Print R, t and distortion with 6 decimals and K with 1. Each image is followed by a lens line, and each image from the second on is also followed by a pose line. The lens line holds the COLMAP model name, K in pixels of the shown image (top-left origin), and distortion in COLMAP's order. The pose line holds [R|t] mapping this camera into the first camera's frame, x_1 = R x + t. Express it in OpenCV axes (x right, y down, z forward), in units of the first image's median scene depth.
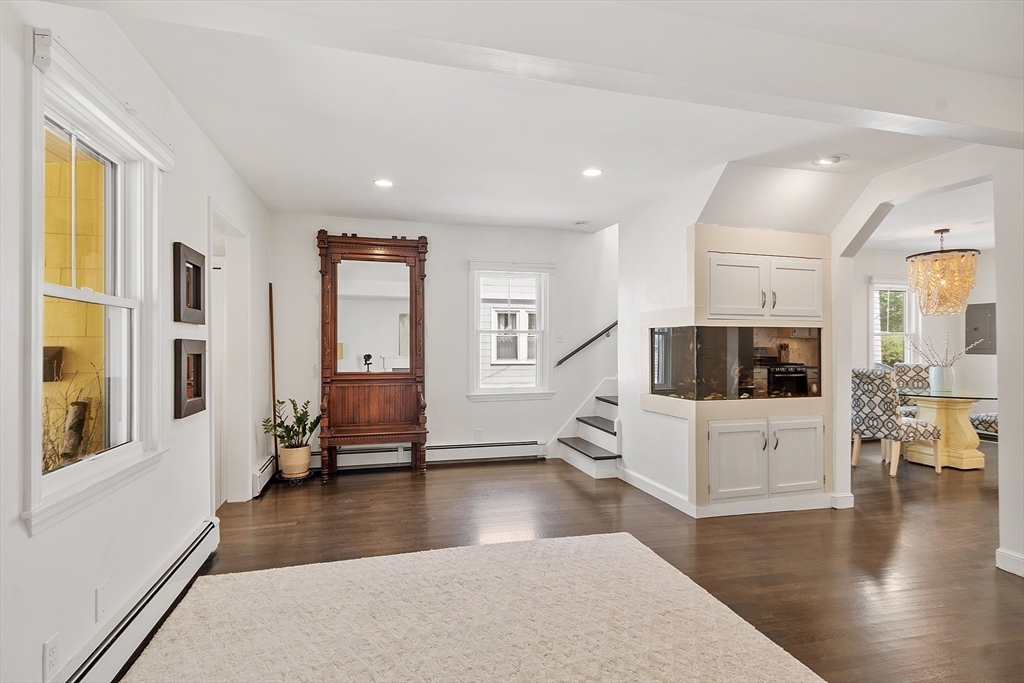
lens RADIAL K [[489.1, 0, 490.7], [0, 489.1, 340.6], [0, 0, 1]] dist [-0.018420, -0.002095]
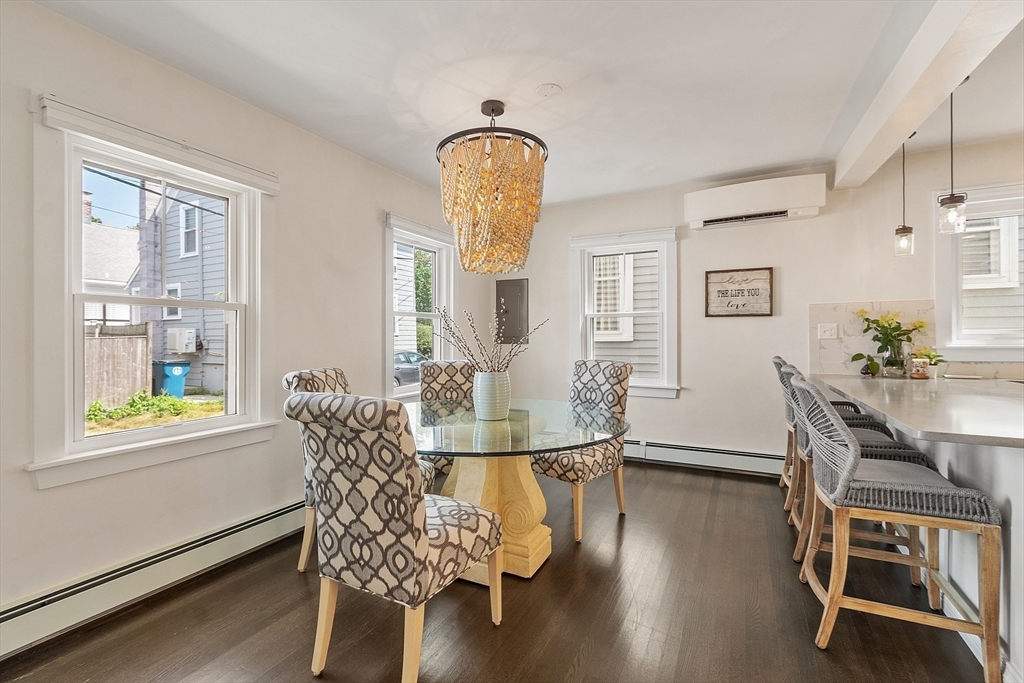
lens RADIAL K [[447.2, 0, 510.1], [0, 447.2, 337.7], [0, 0, 1]] dist [-0.000190, 0.000606]
pose [[0.637394, -0.004925, 0.770522, 0.618172], [-0.004779, 0.999935, 0.010345, 0.015003], [-0.770523, -0.010276, 0.637329, 0.720961]]
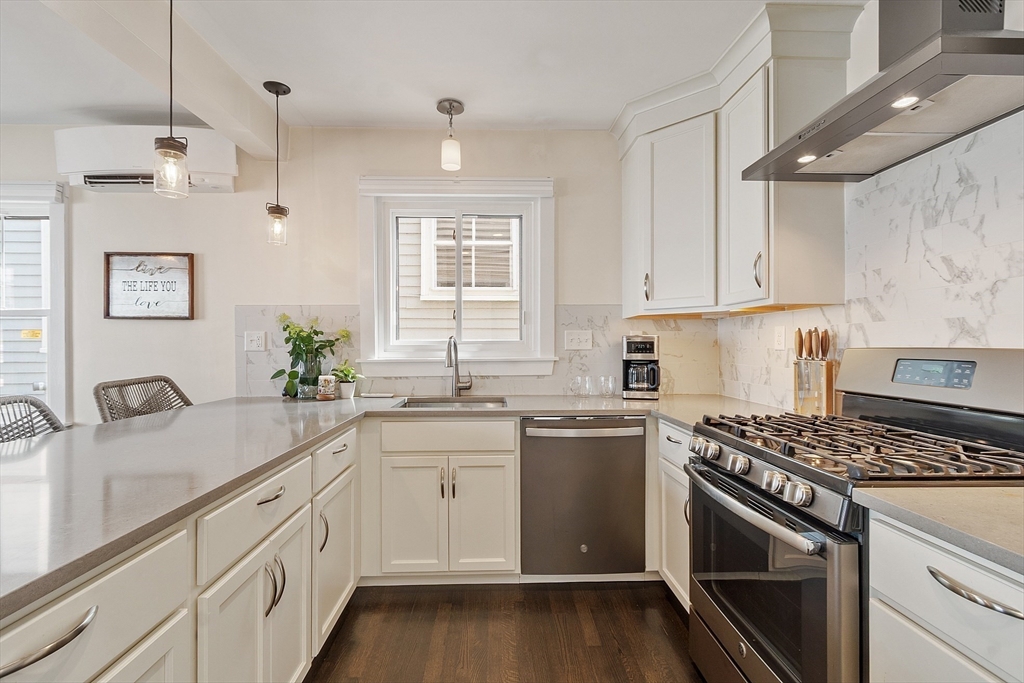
lens RADIAL K [[447.2, 0, 505.7], [0, 447.2, 343.5], [0, 0, 1]] dist [-0.000190, 0.000606]
pose [[0.178281, 0.001670, 0.983978, 1.013456], [-0.011118, 0.999938, 0.000317, 0.008831], [-0.983917, -0.010996, 0.178288, 0.375433]]
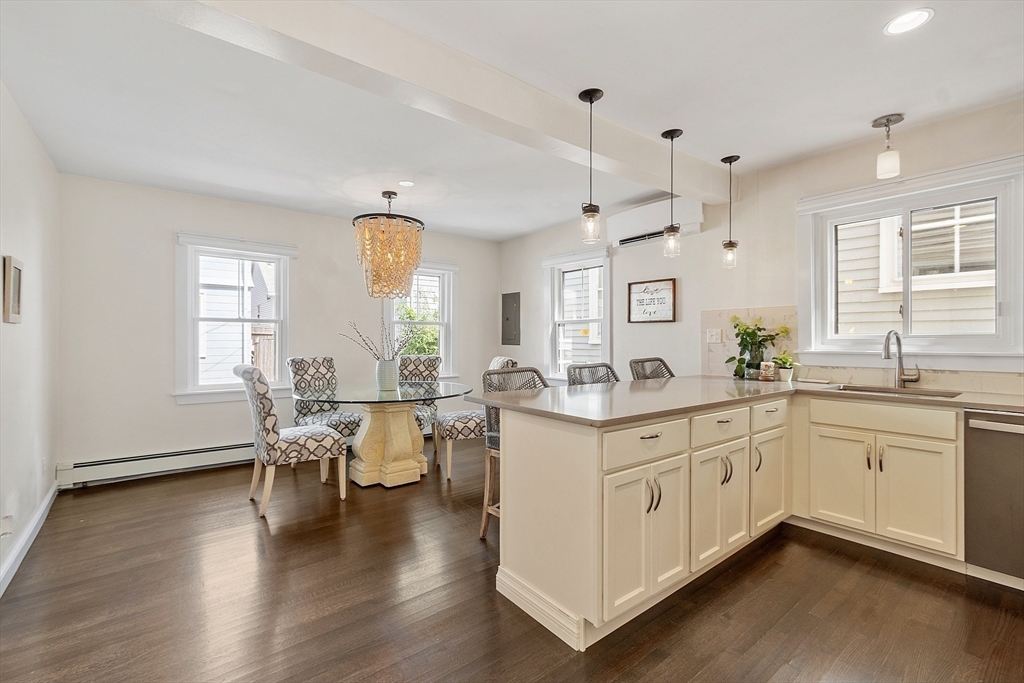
lens RADIAL K [[447.2, 0, 508.1], [0, 447.2, 341.0], [0, 0, 1]] dist [-0.000190, 0.000606]
pose [[0.898562, 0.000080, 0.438847, 0.837595], [-0.007299, 0.999864, 0.014763, 0.009633], [-0.438786, -0.016469, 0.898440, 0.236462]]
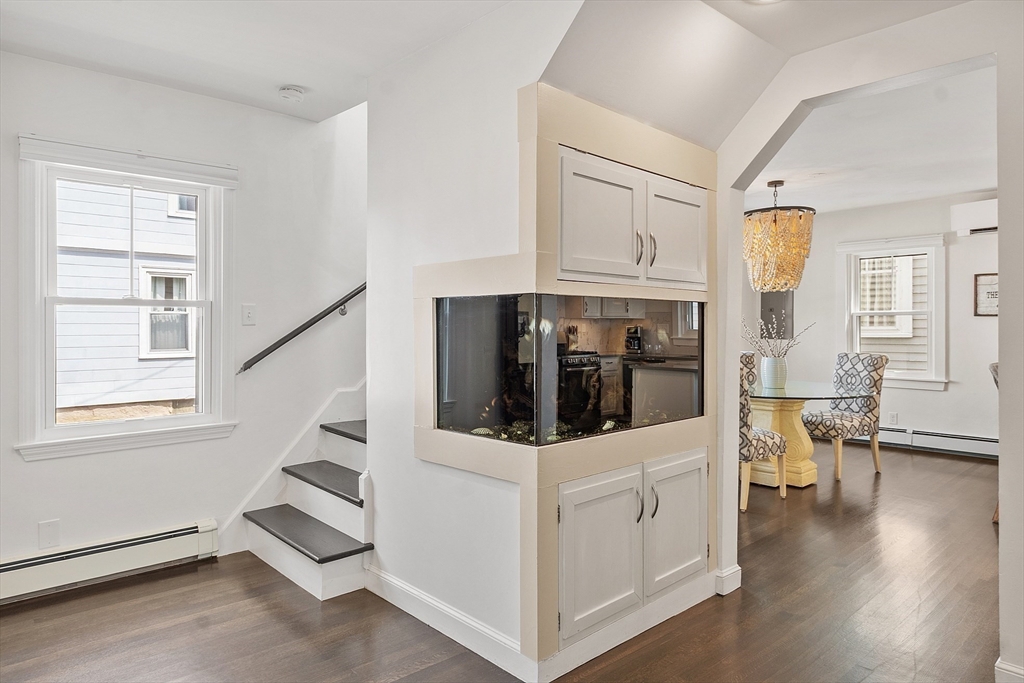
lens RADIAL K [[623.0, 0, 515.6], [0, 623.0, 329.2], [0, 0, 1]] dist [0.009506, -0.005853]
pose [[0.865444, -0.002225, 0.501001, 0.066494], [-0.004625, 0.999912, 0.012430, -0.001304], [-0.500985, -0.013074, 0.865357, 0.349867]]
